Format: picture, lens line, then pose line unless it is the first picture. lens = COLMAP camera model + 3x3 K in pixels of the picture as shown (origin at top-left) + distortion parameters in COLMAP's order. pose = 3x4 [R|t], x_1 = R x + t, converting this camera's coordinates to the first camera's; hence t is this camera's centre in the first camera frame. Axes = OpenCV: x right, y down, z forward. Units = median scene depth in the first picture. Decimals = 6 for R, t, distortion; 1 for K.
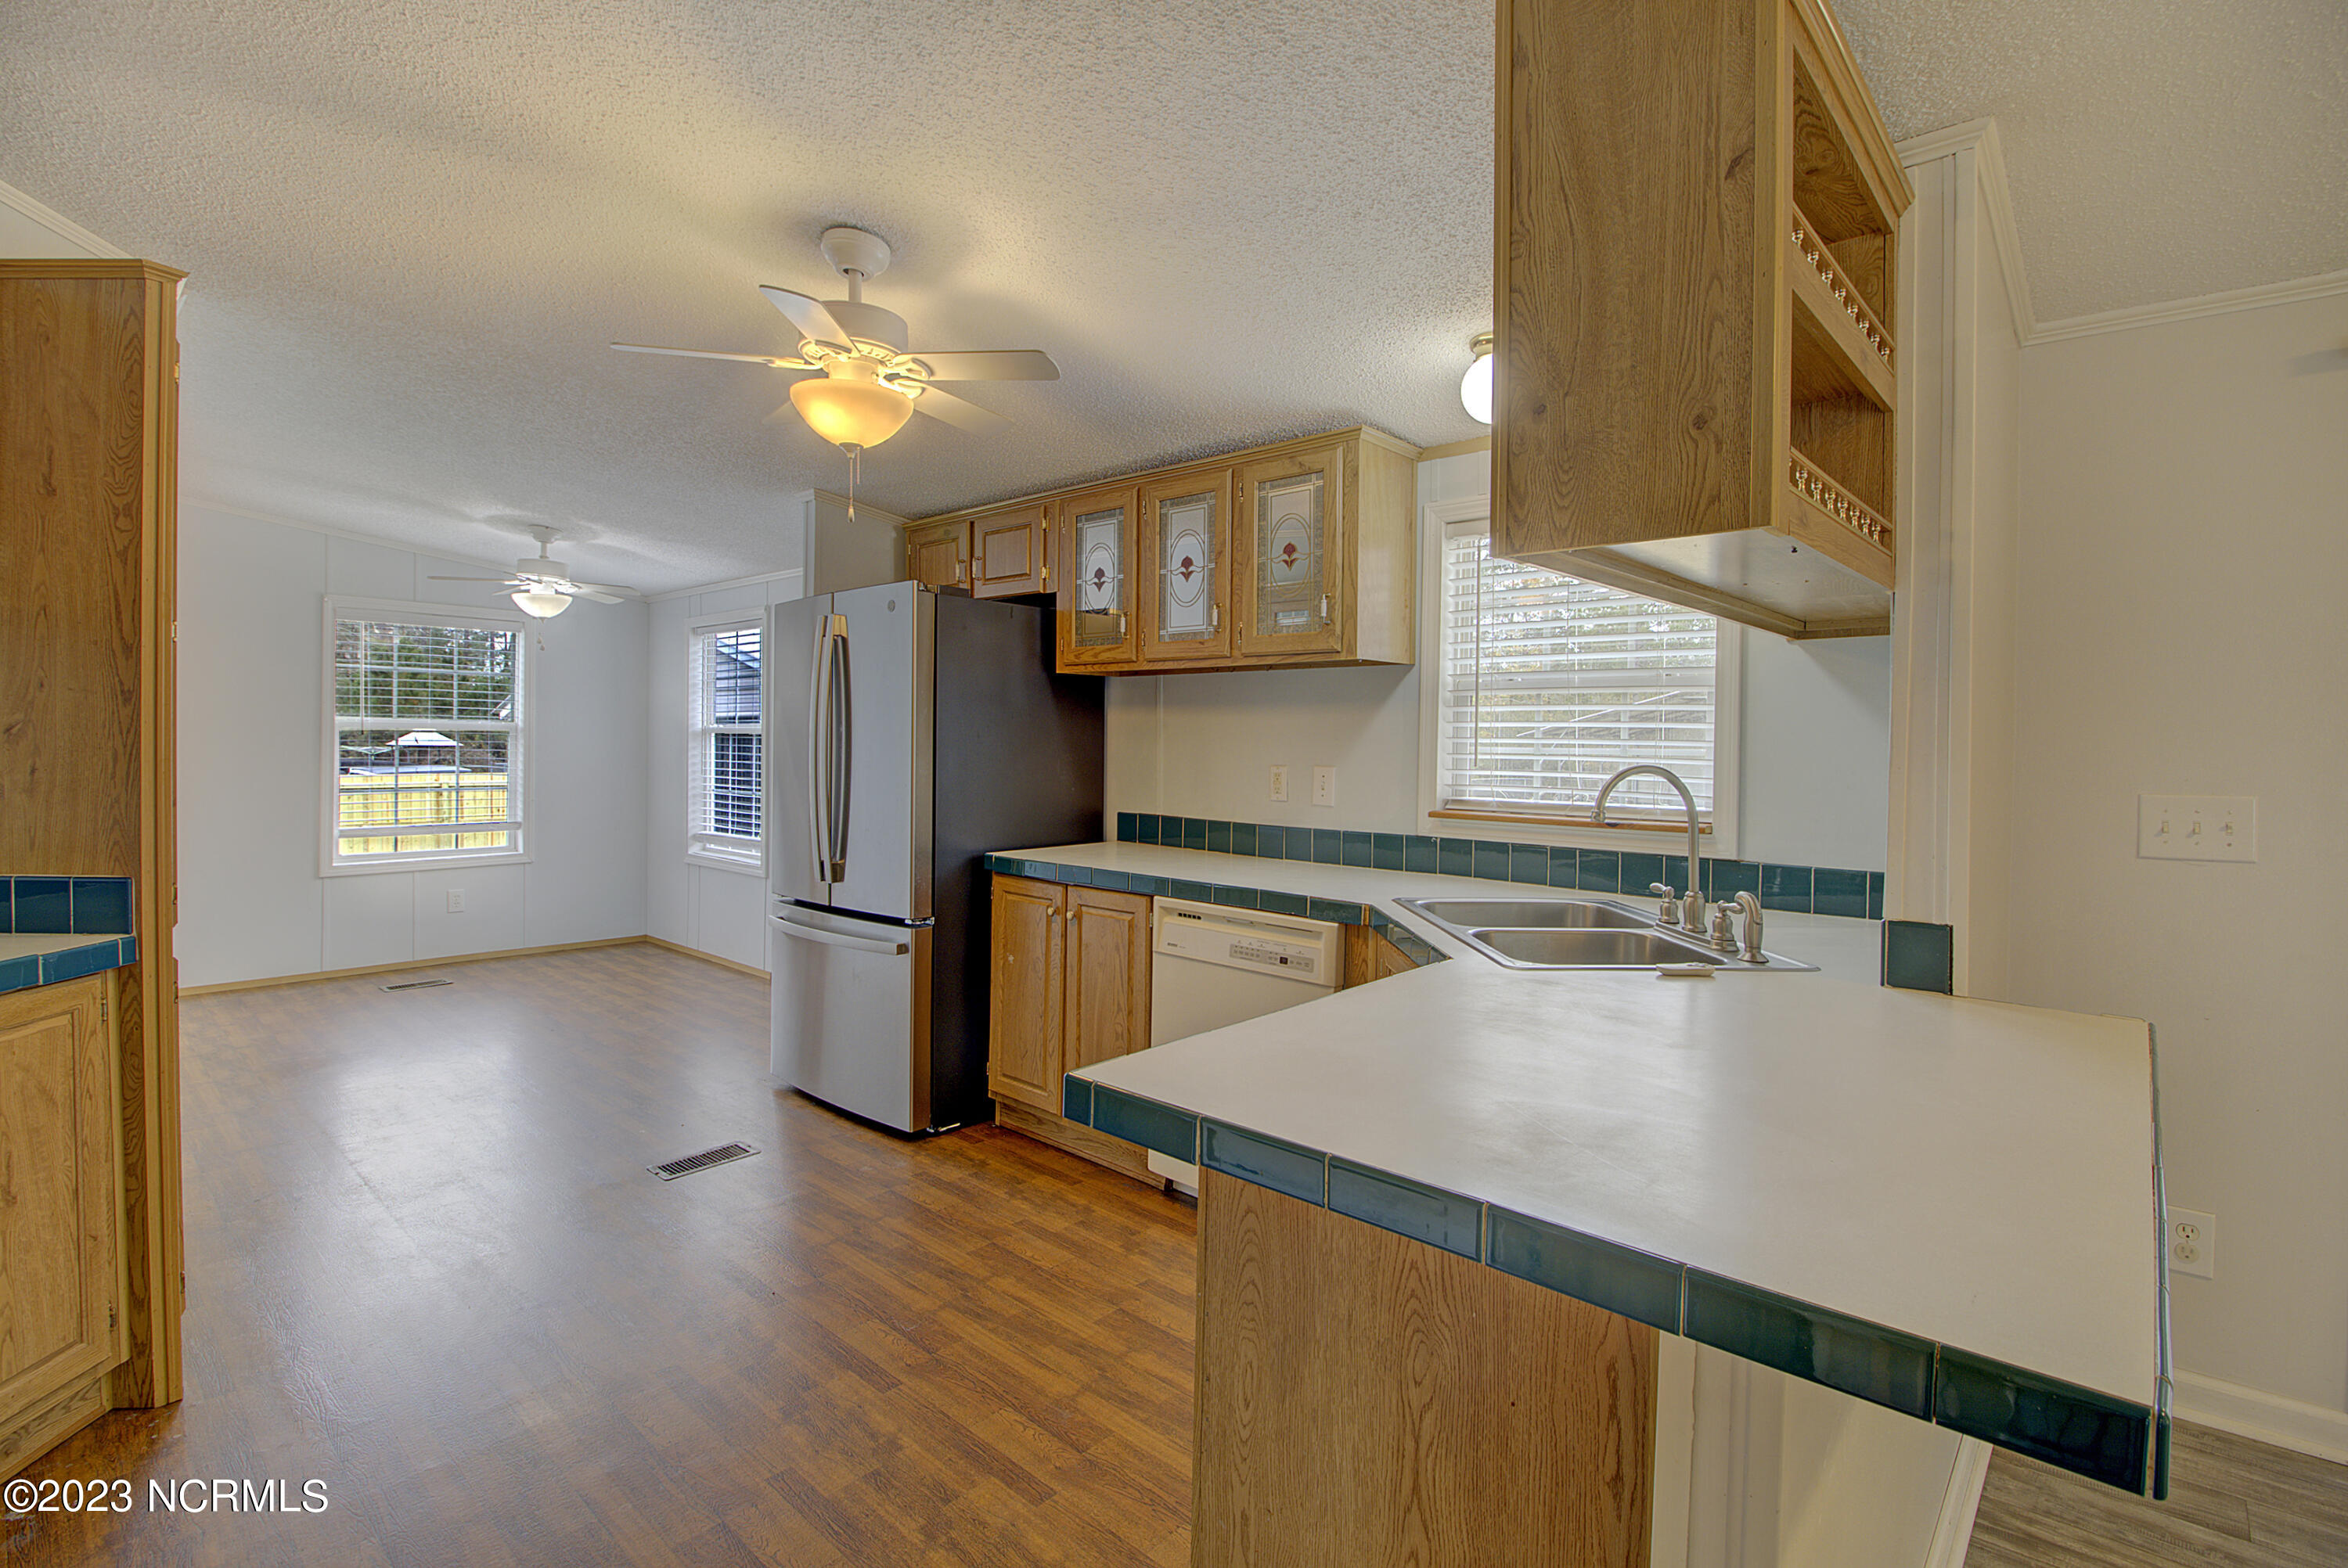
lens RADIAL K [[1078.2, 0, 1178.2], [0, 1078.2, 755.4], [0, 0, 1]] dist [0.001203, -0.014399]
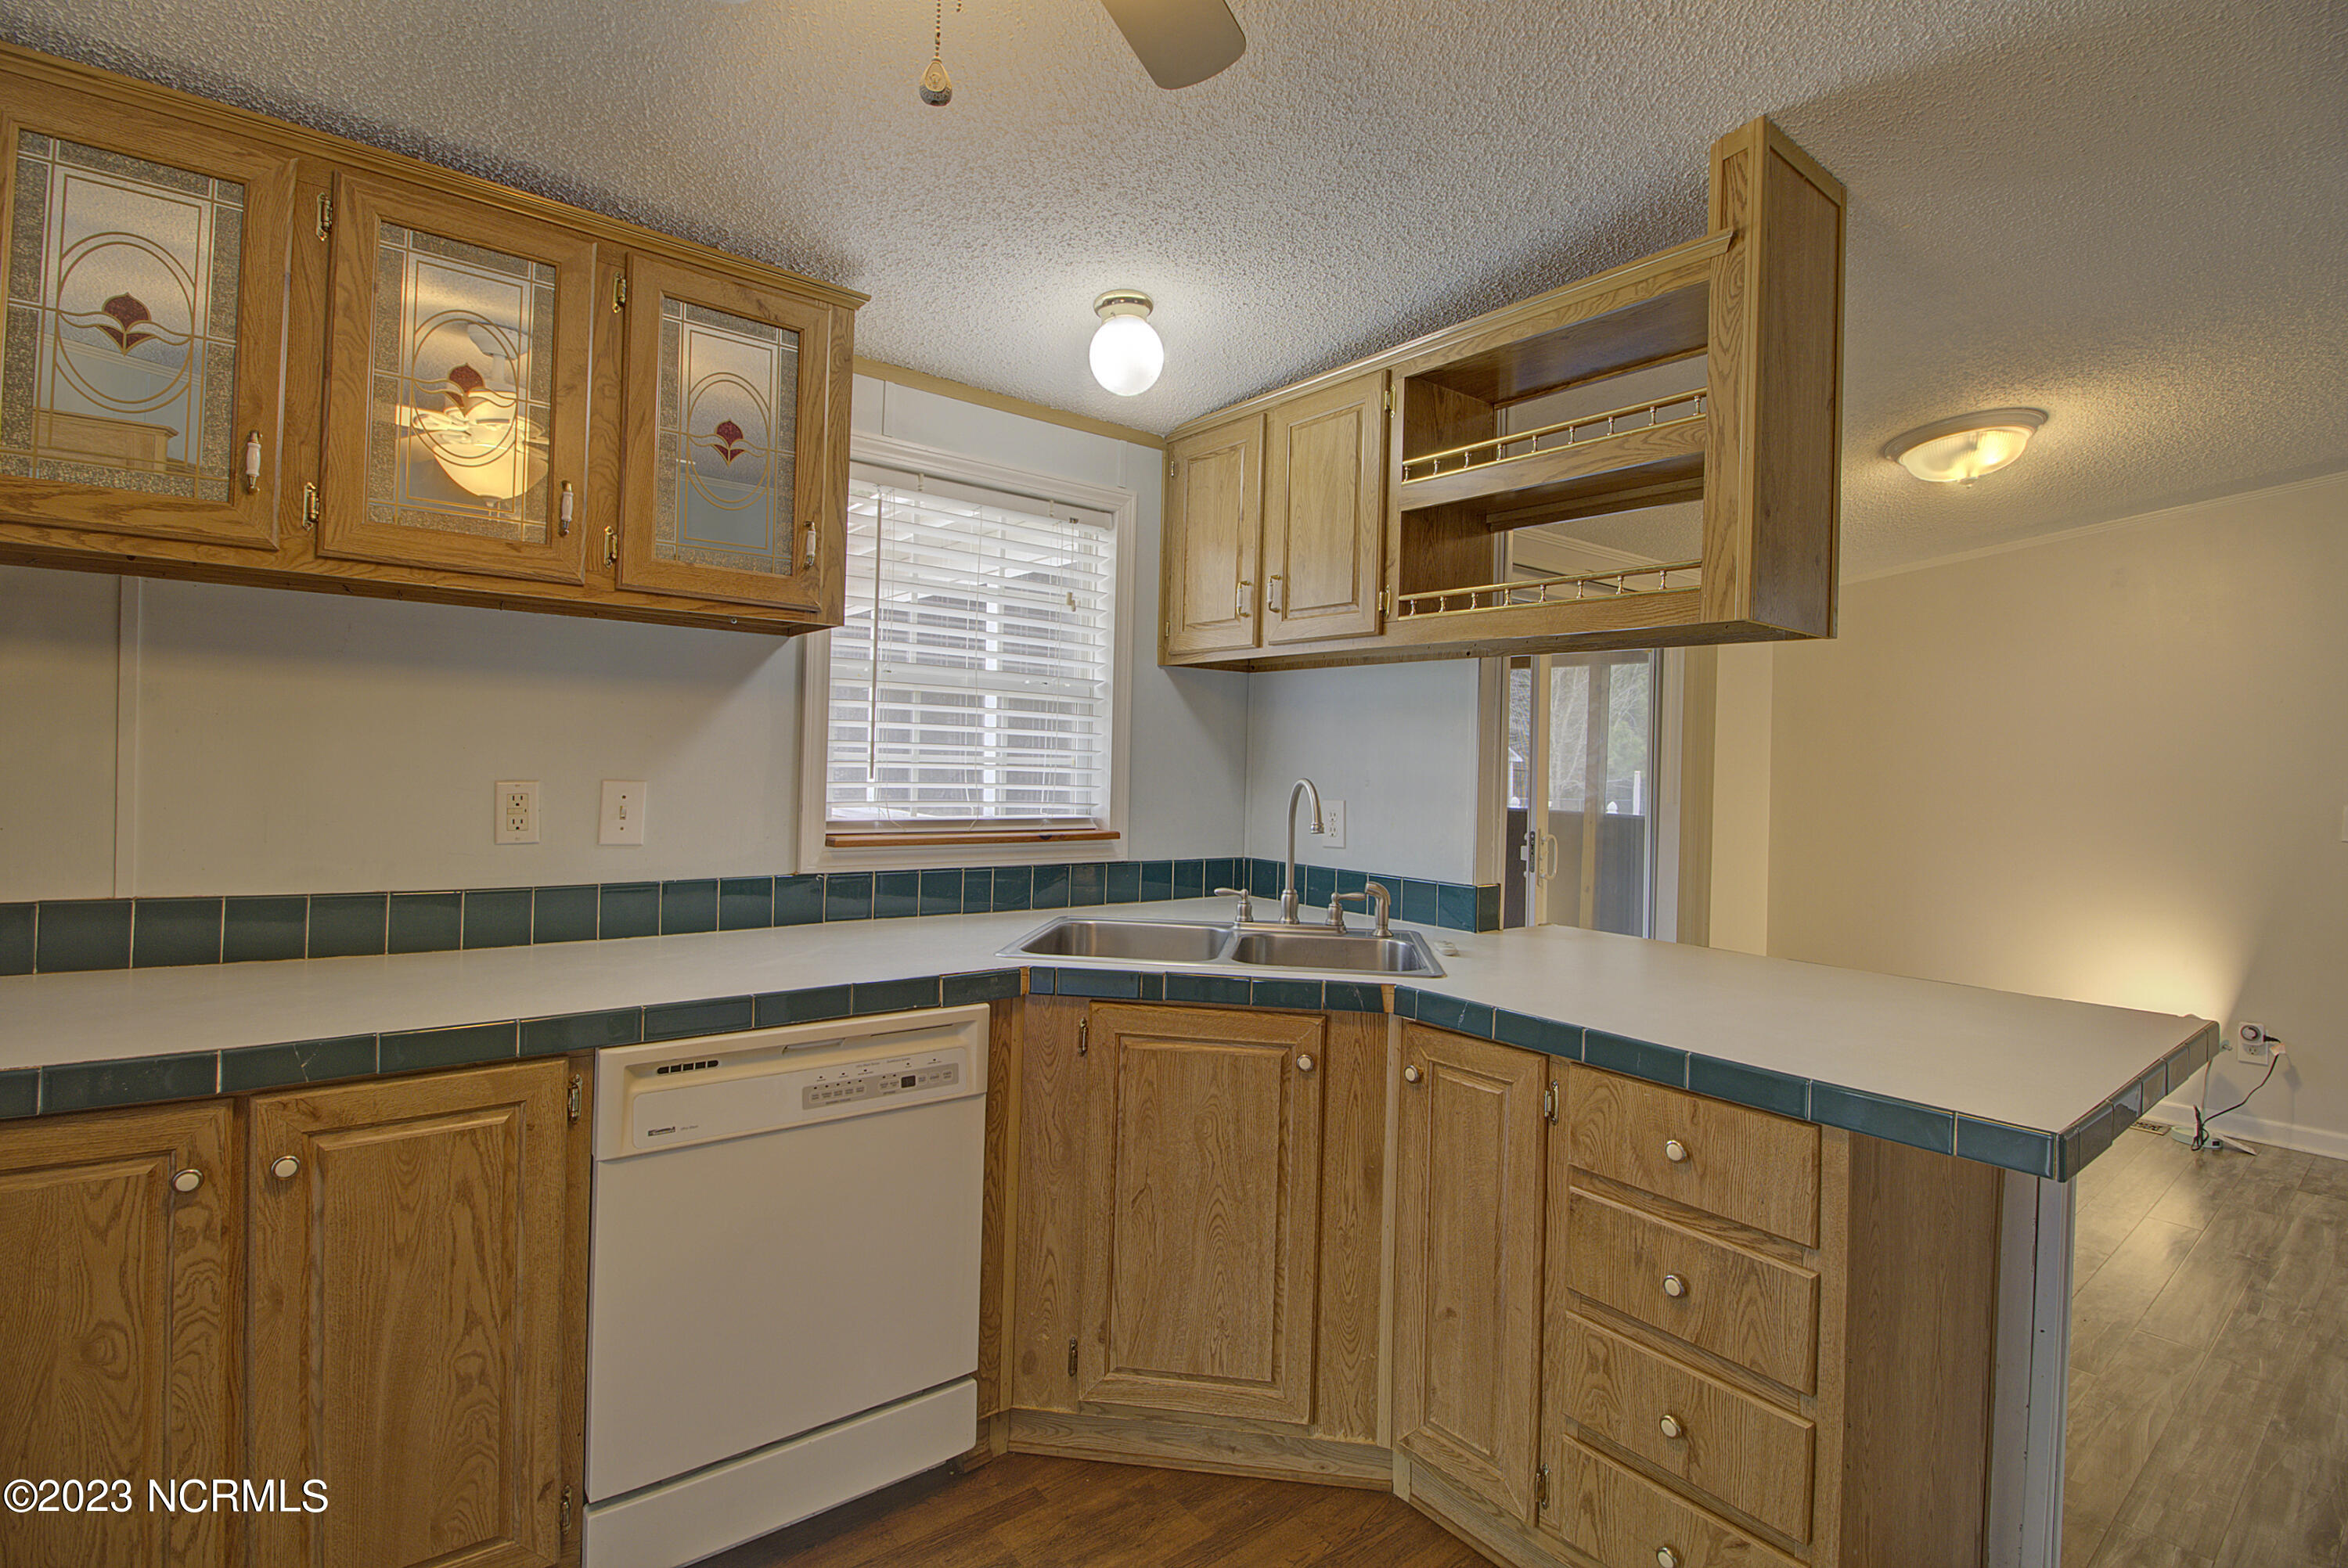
lens RADIAL K [[1078.2, 0, 1178.2], [0, 1078.2, 755.4], [0, 0, 1]] dist [0.001203, -0.014399]
pose [[0.169766, -0.000898, 0.985484, -0.428328], [-0.013728, 0.999900, 0.003276, -0.010924], [-0.985389, -0.014085, 0.169736, 0.596655]]
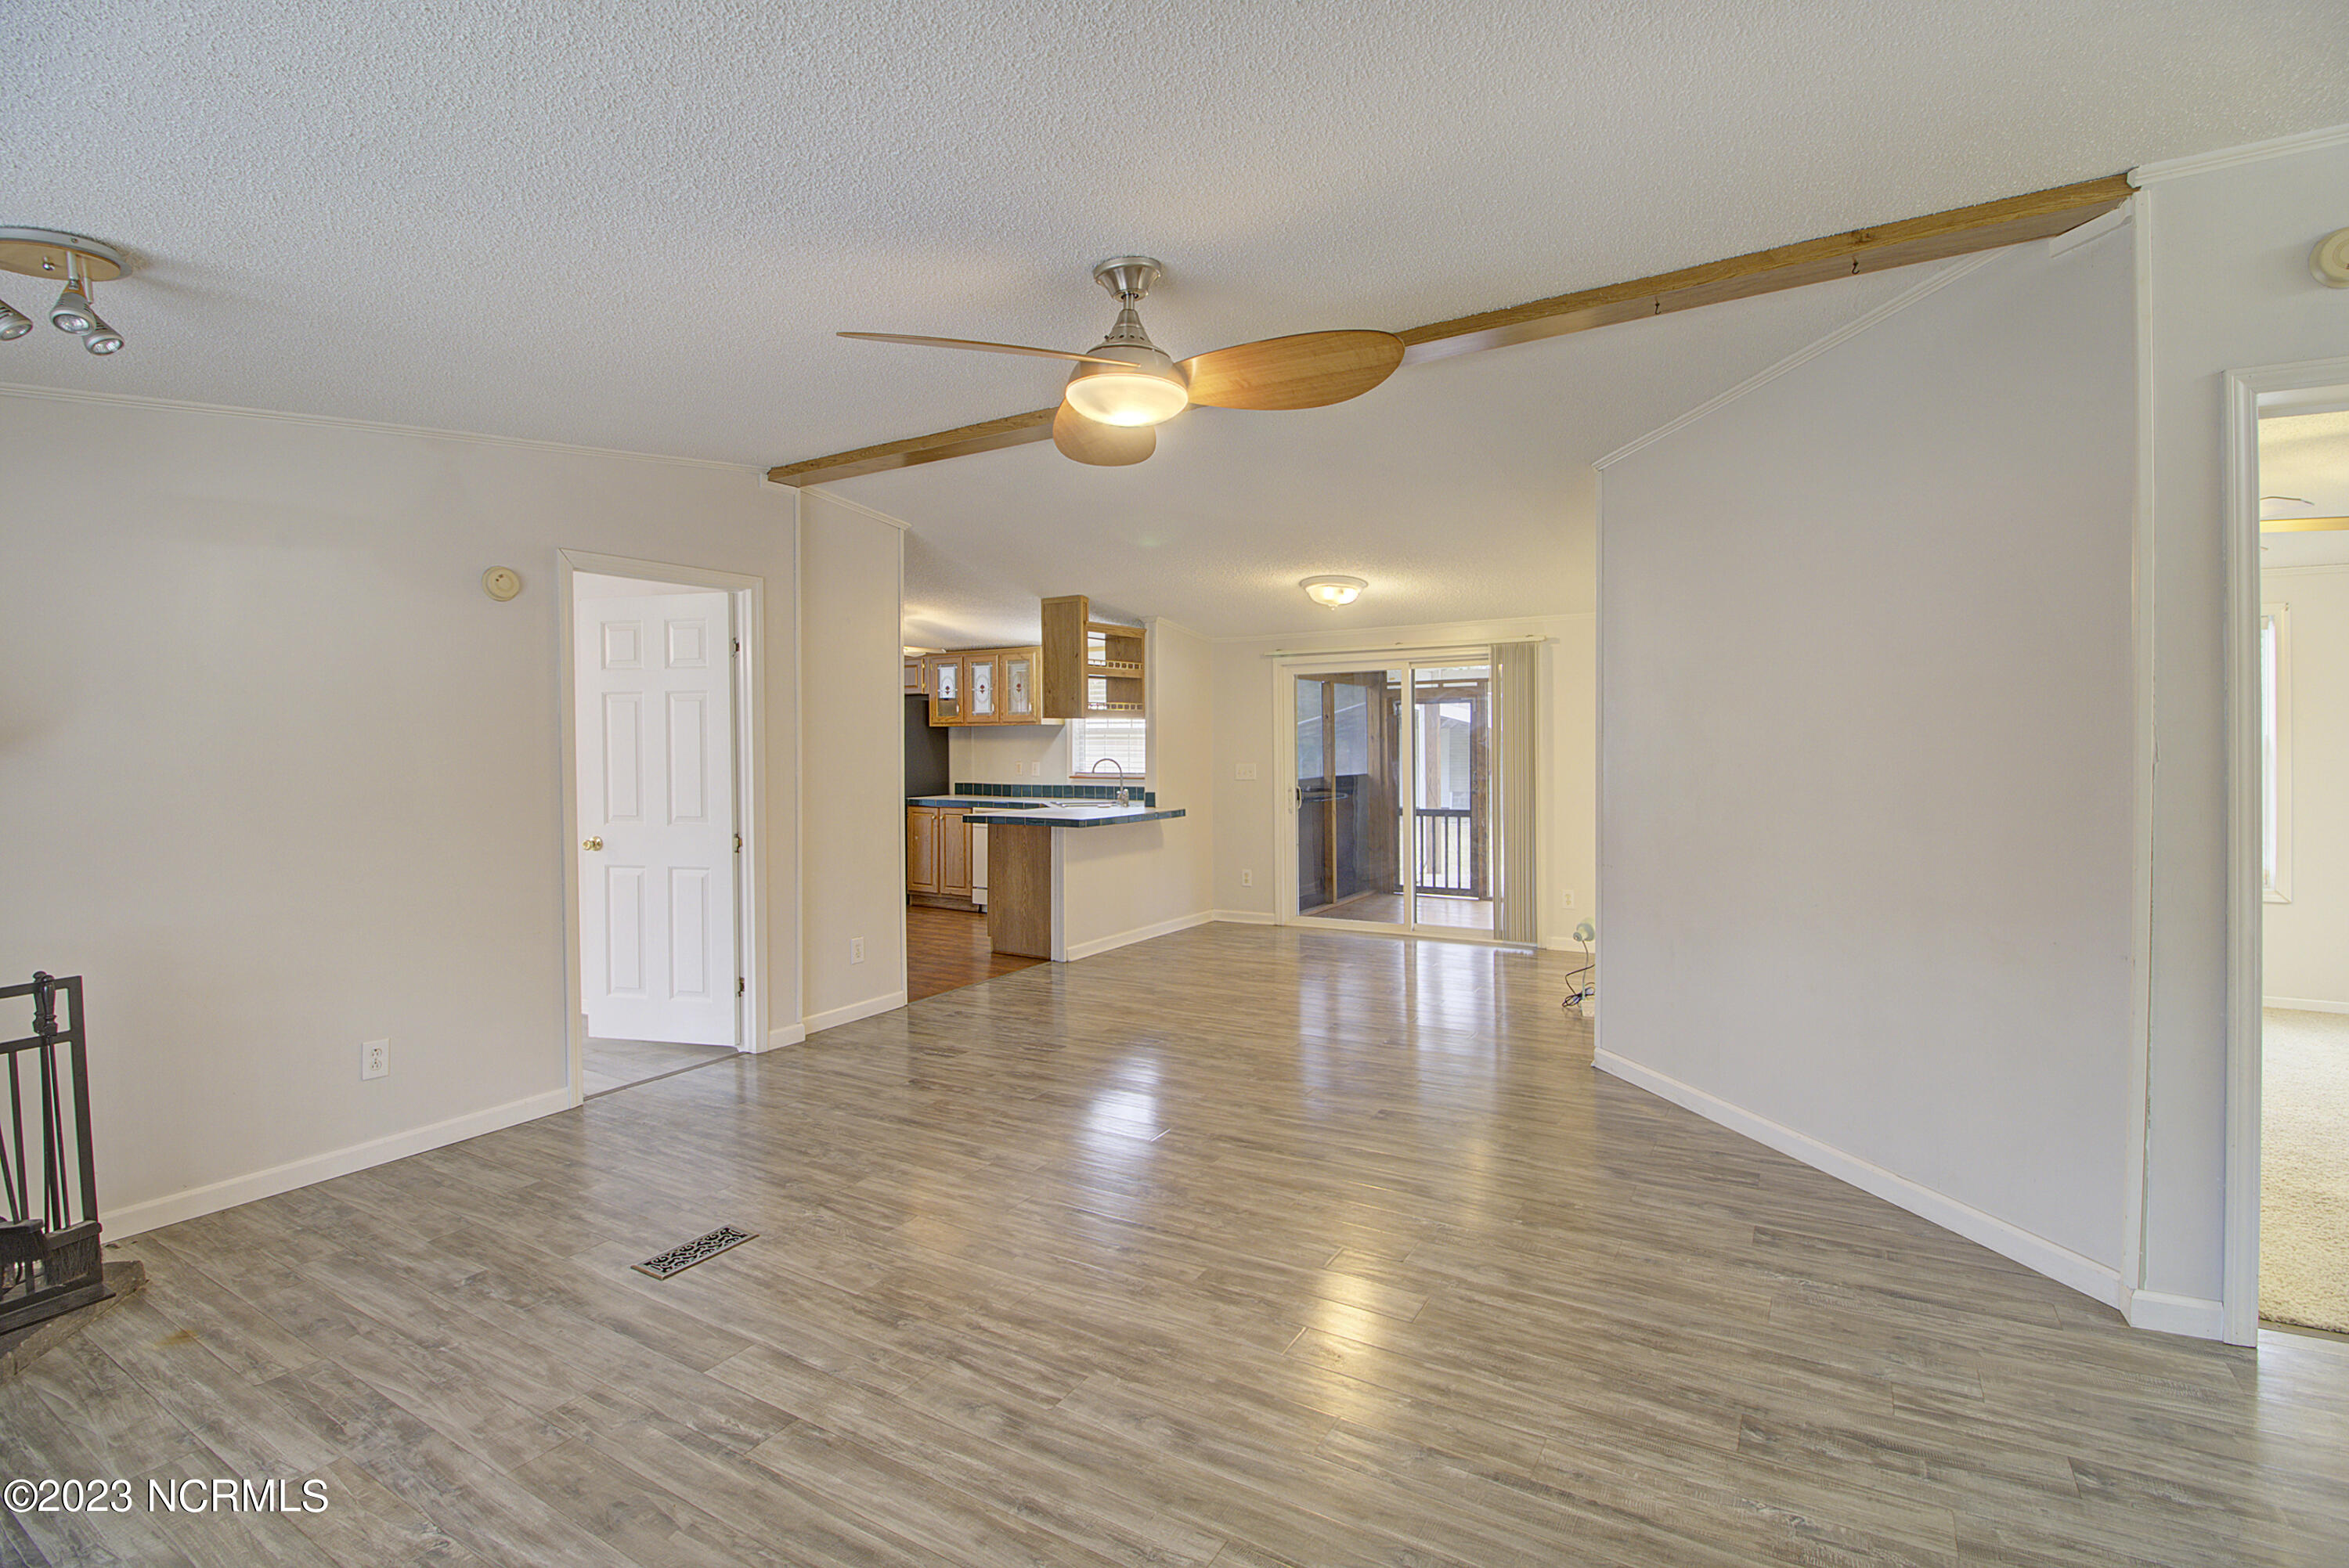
lens RADIAL K [[1078.7, 0, 1178.7], [0, 1078.7, 755.4], [0, 0, 1]] dist [0.001203, -0.014399]
pose [[0.982468, -0.017880, 0.185574, -0.013031], [0.018416, 0.999830, -0.001164, 0.004359], [-0.185522, 0.004561, 0.982630, -1.764457]]
